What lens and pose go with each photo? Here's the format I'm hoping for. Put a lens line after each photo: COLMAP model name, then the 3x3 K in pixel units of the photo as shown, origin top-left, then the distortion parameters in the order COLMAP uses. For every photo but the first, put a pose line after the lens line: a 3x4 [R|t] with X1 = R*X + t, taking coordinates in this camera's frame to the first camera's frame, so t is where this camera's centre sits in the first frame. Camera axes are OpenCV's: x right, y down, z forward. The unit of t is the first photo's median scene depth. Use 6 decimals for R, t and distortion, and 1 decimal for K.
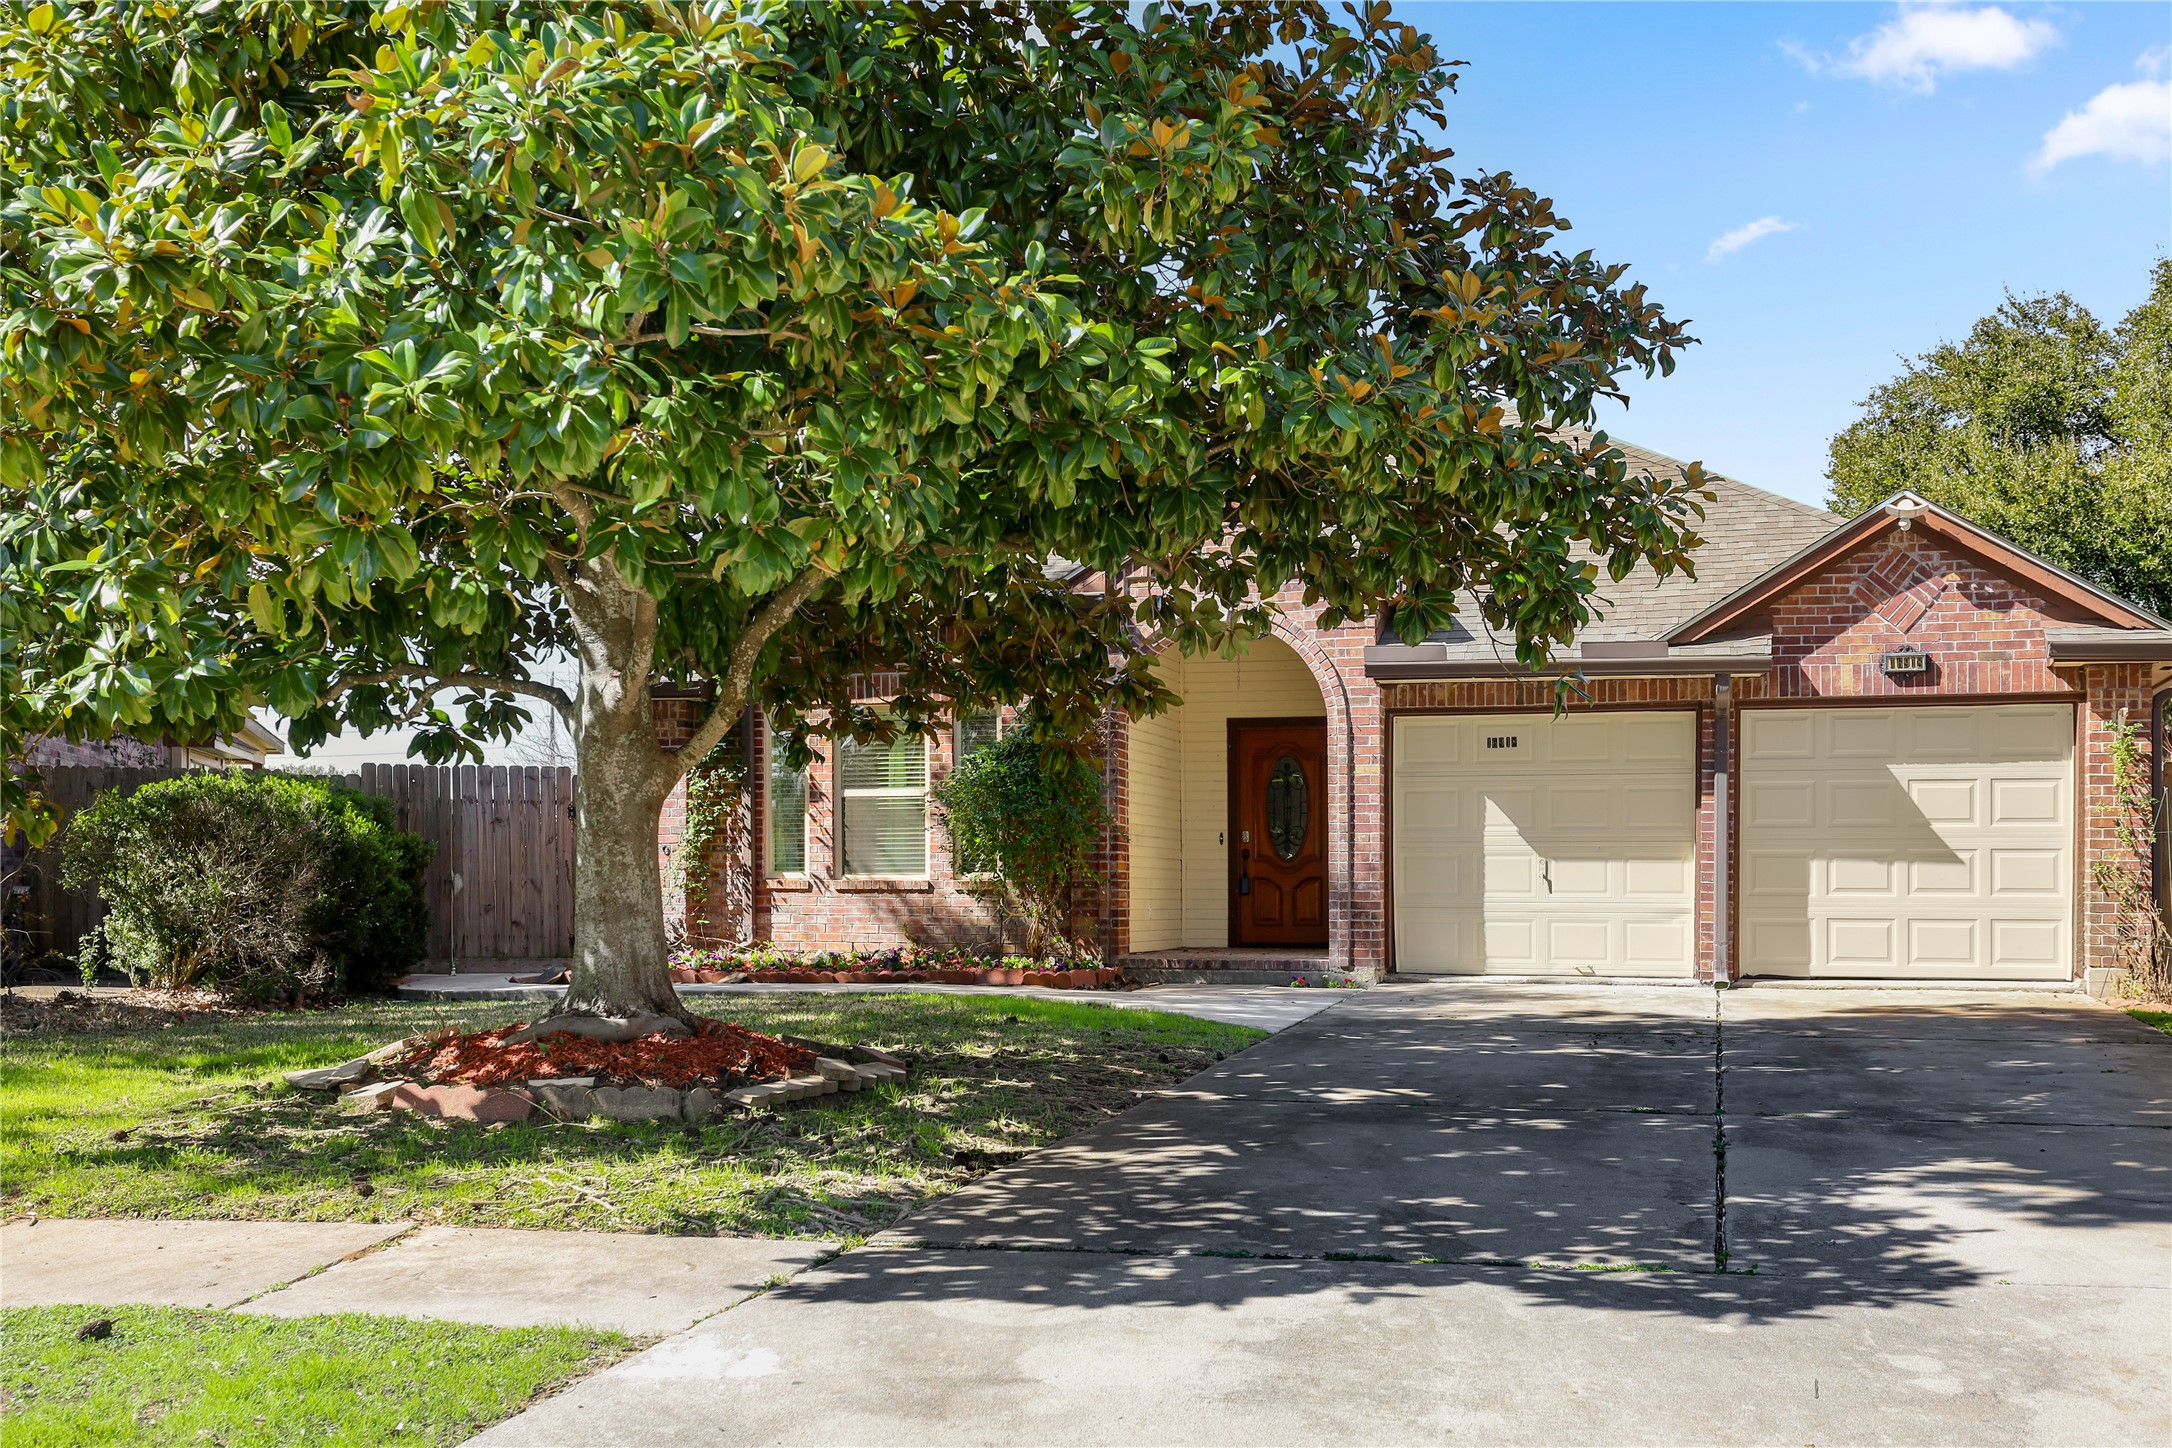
lens RADIAL K [[2195.2, 0, 1086.0], [0, 2195.2, 724.0], [0, 0, 1]] dist [-0.005897, -0.016143]
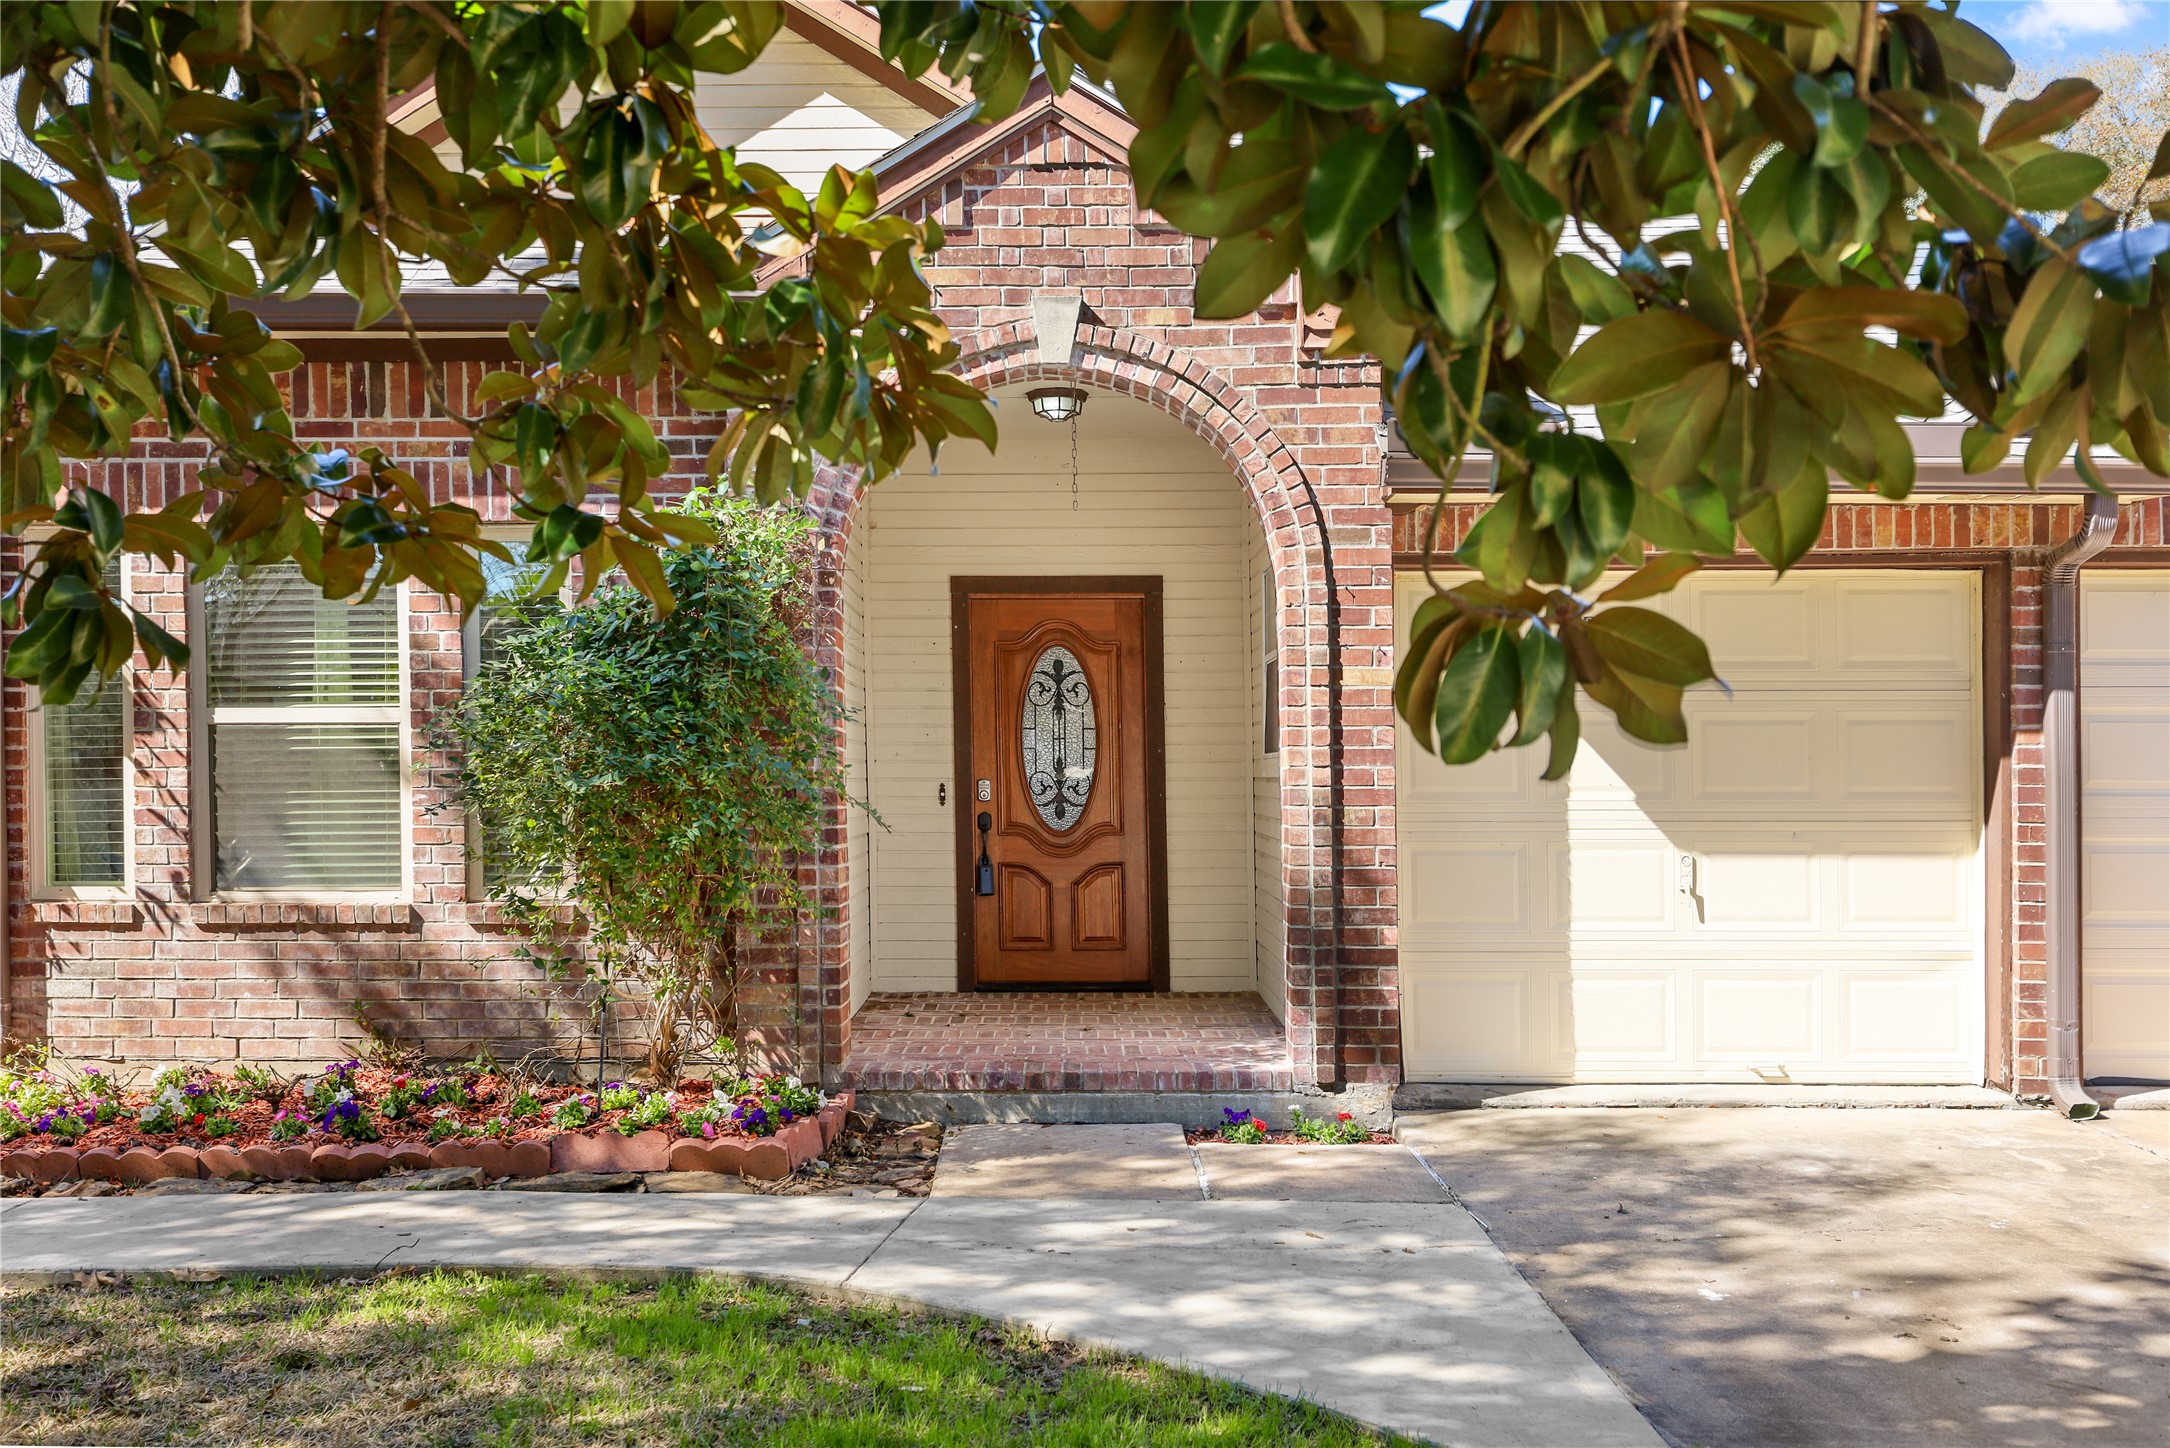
lens RADIAL K [[2193.2, 0, 1085.0], [0, 2193.2, 724.0], [0, 0, 1]] dist [-0.005897, -0.016143]
pose [[0.960356, 0.001435, 0.278774, -0.065987], [-0.015931, 0.998635, 0.049741, 0.007695], [-0.278322, -0.052210, 0.959068, 0.533877]]
